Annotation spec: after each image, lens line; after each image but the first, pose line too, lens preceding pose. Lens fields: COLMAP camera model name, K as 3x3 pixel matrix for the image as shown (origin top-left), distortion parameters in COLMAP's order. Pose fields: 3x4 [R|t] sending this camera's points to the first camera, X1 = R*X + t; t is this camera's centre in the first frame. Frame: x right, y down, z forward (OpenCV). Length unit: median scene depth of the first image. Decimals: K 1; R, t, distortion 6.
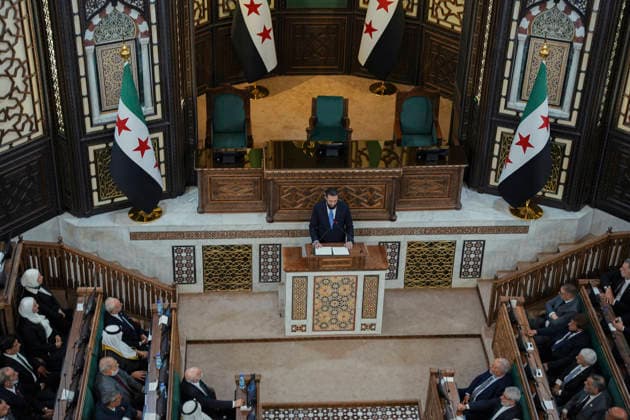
lens RADIAL K [[1157.8, 0, 315.0], [0, 1157.8, 210.0], [0, 0, 1]] dist [0.187318, 0.404188]
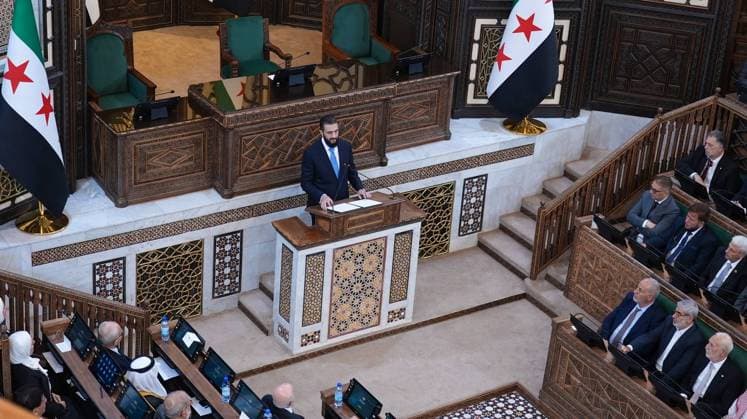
lens RADIAL K [[1503.8, 0, 372.8], [0, 1503.8, 174.2], [0, 0, 1]] dist [0.006013, 0.011182]
pose [[0.874571, -0.178824, 0.450719, -0.358301], [0.237958, 0.968170, -0.077608, 0.085384], [-0.422494, 0.175126, 0.889286, 0.187300]]
